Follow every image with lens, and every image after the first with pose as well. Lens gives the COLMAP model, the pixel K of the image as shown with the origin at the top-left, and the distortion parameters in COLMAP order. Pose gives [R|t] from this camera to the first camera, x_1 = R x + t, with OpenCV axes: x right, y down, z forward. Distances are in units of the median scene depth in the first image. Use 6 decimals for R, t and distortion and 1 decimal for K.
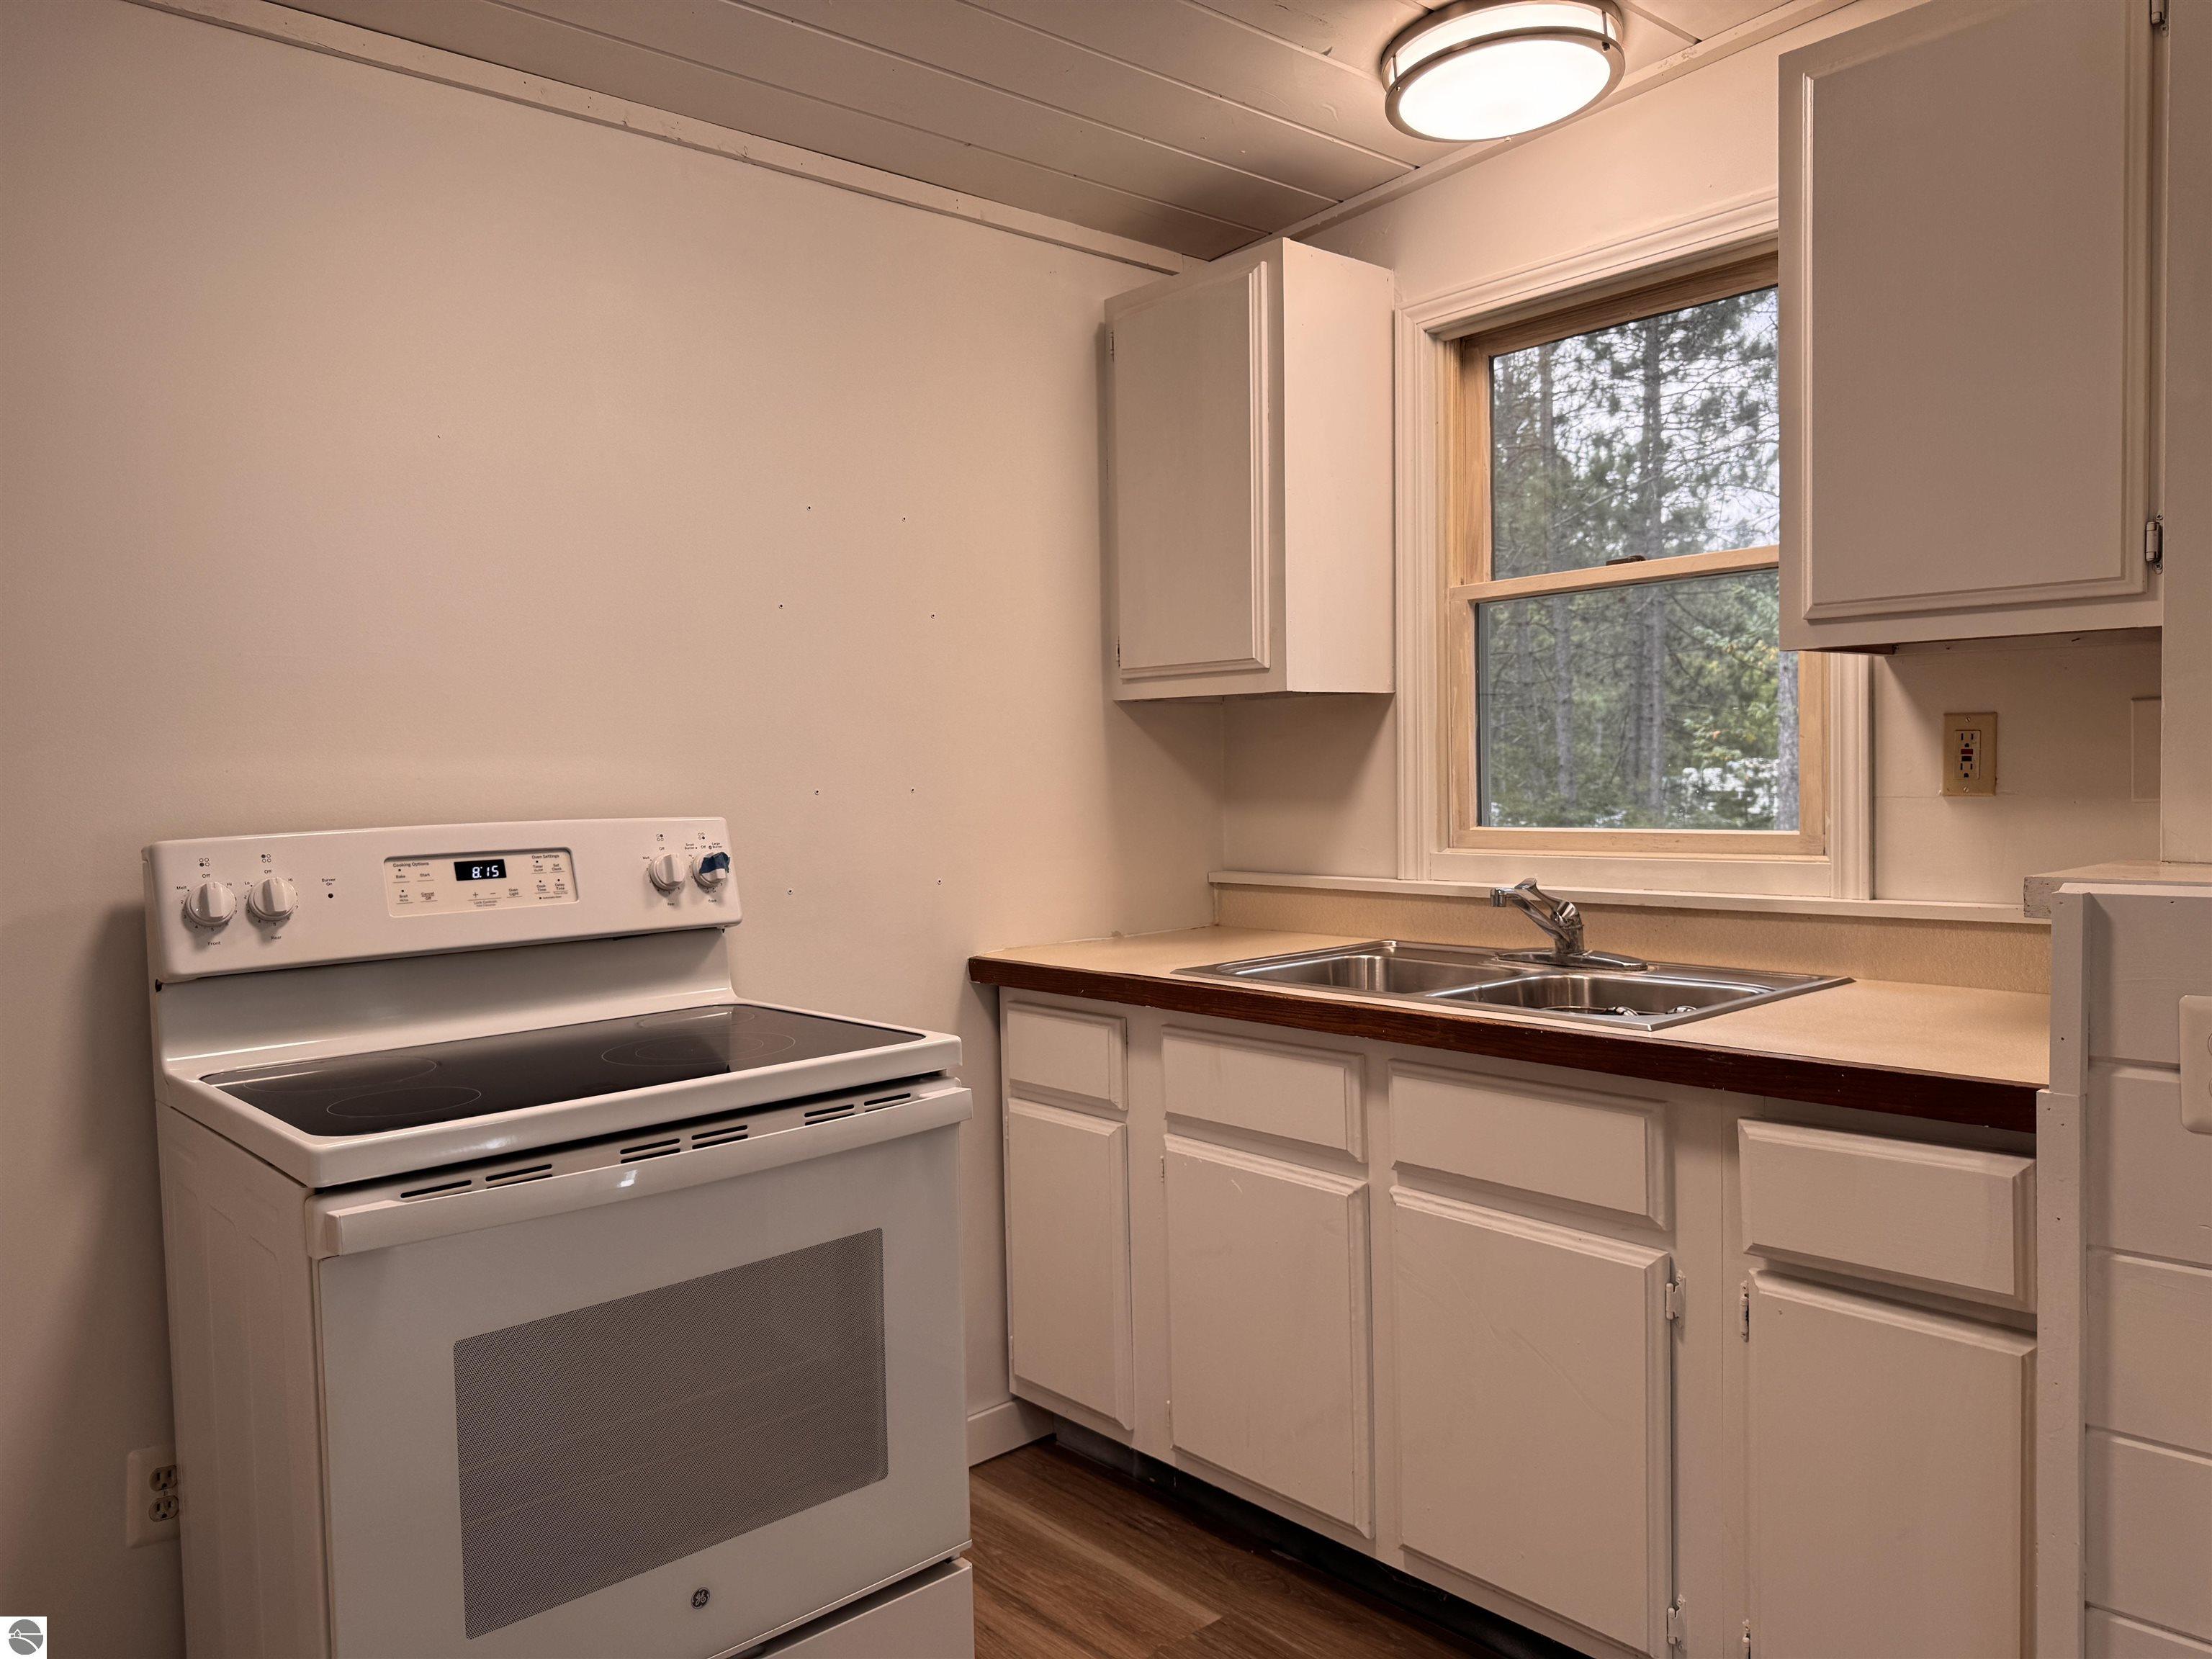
lens RADIAL K [[1578.0, 0, 1102.1], [0, 1578.0, 843.8], [0, 0, 1]] dist [0.055964, -0.072948]
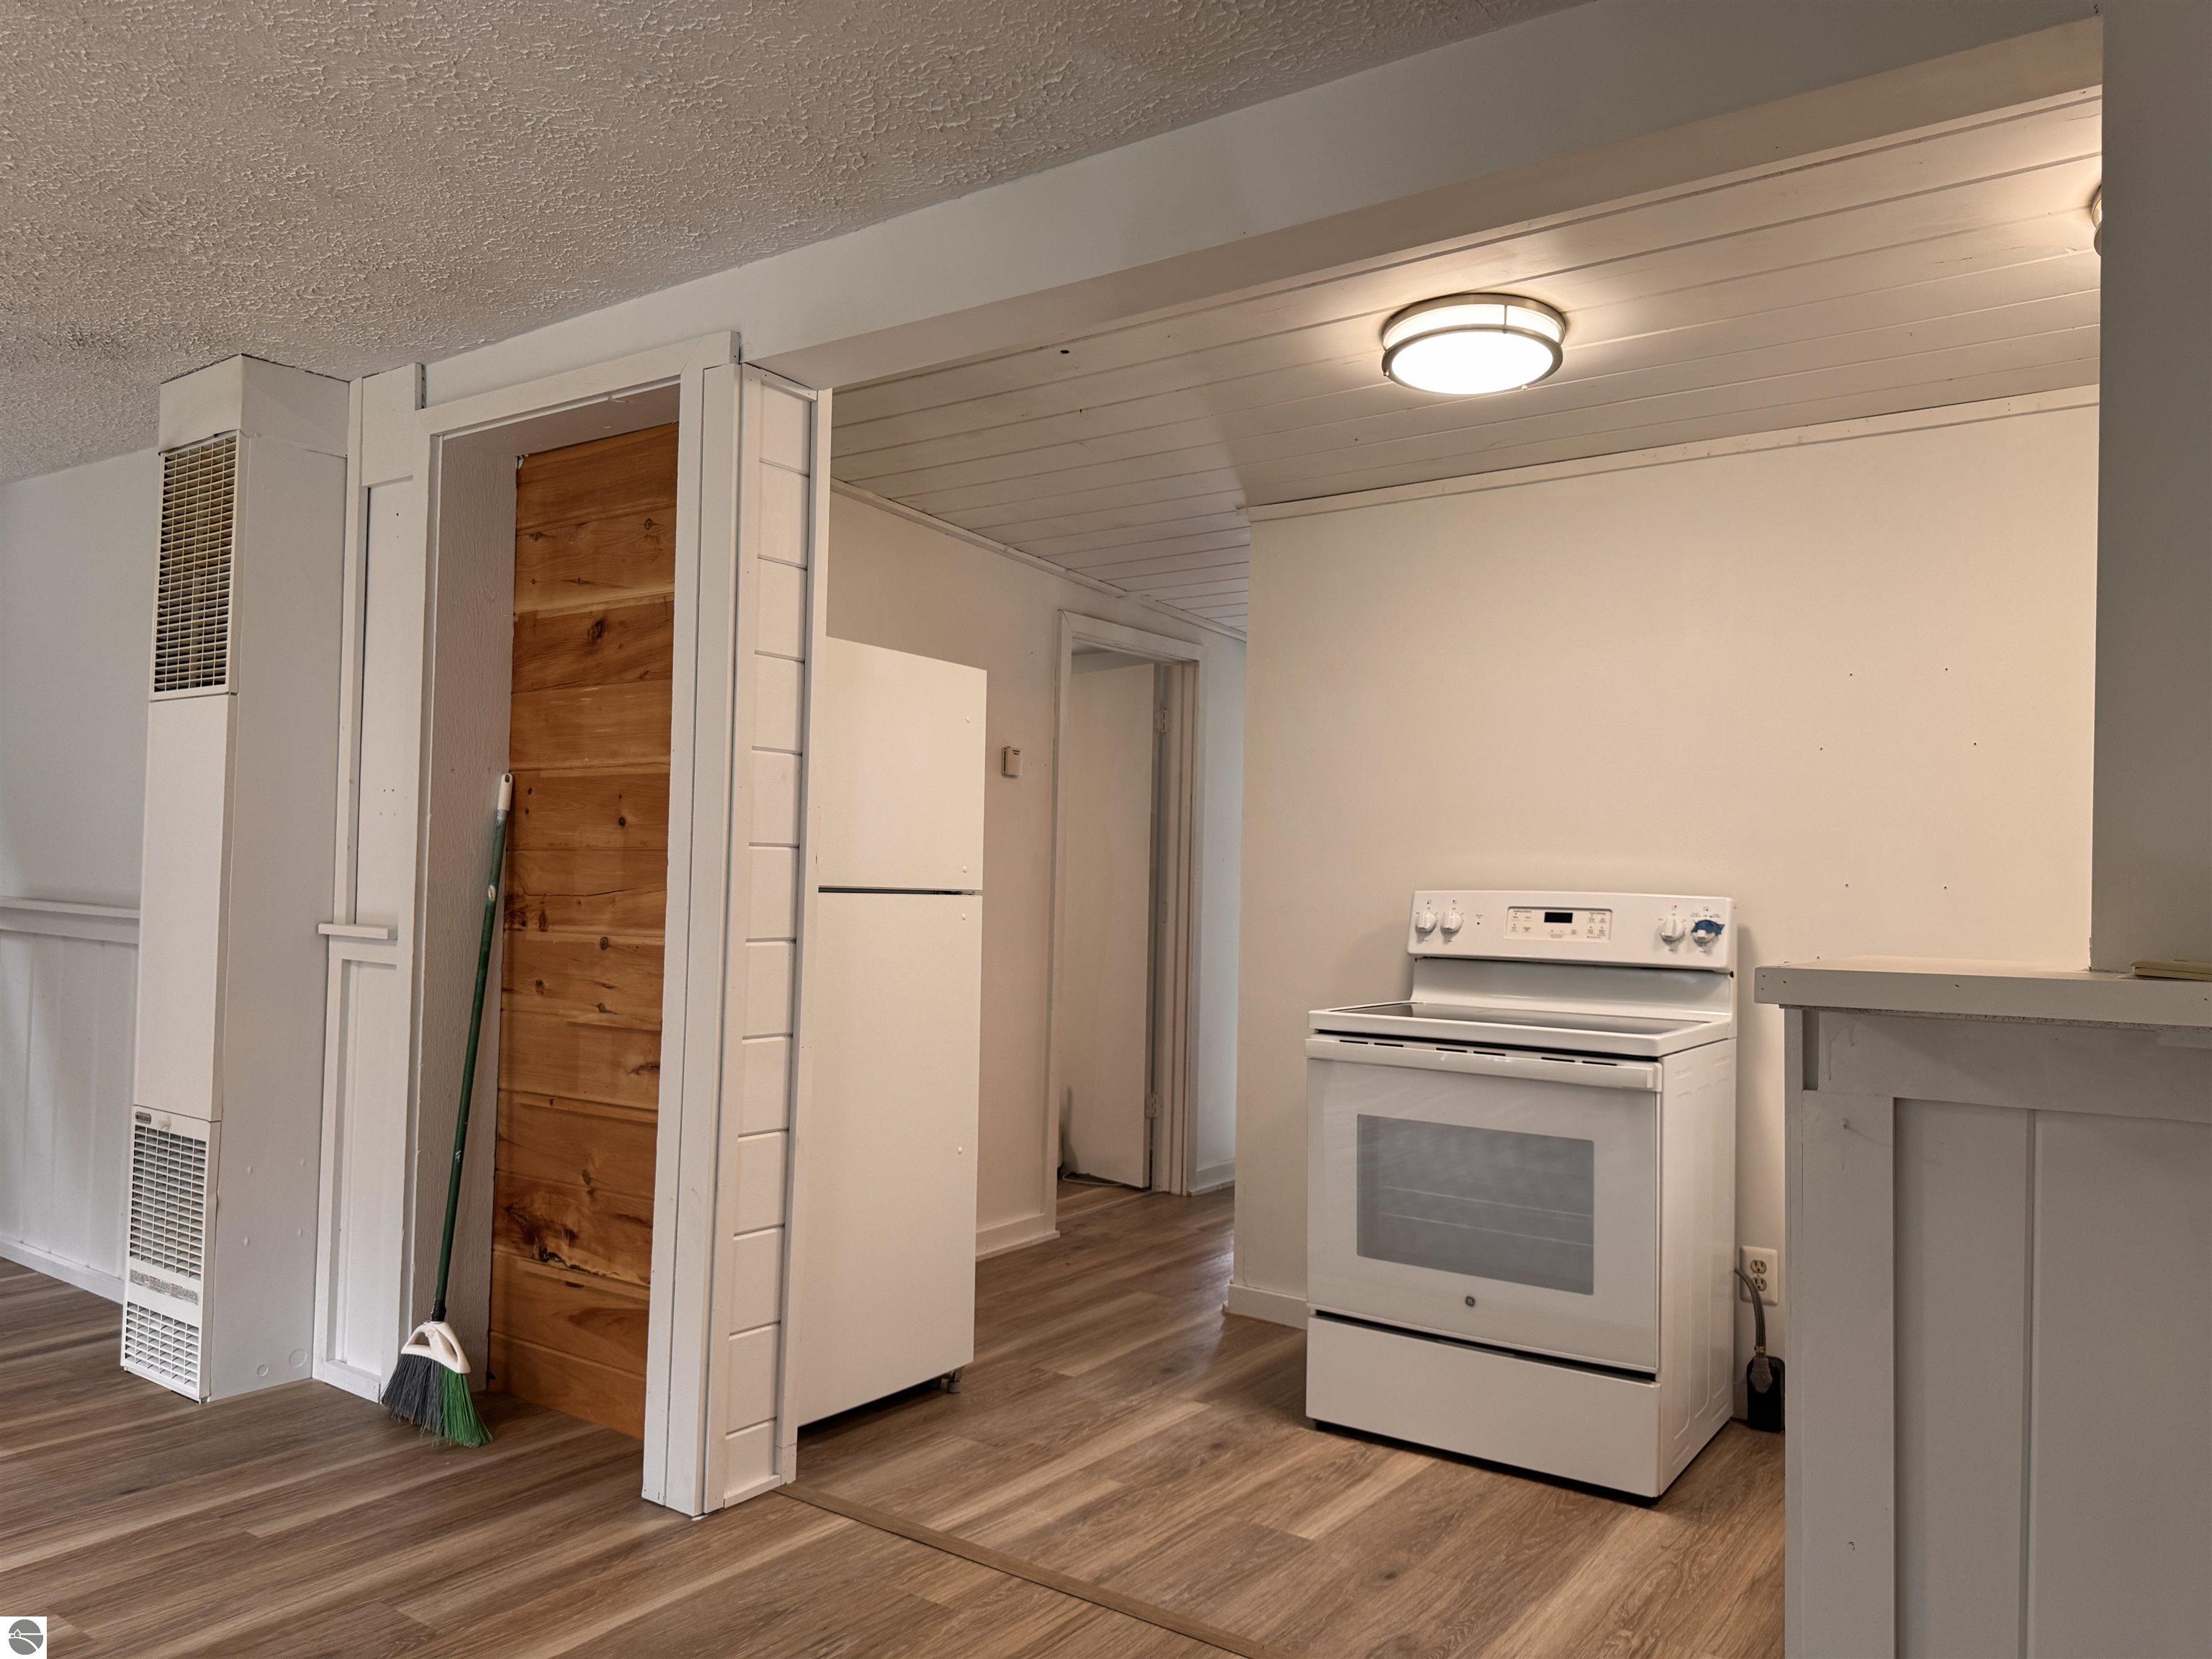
lens RADIAL K [[1578.0, 0, 1102.1], [0, 1578.0, 843.8], [0, 0, 1]] dist [0.055964, -0.072948]
pose [[0.234152, 0.002036, -0.972198, 1.143432], [-0.077253, 0.996875, -0.016519, 0.002847], [0.969126, 0.078973, 0.233578, 0.084405]]
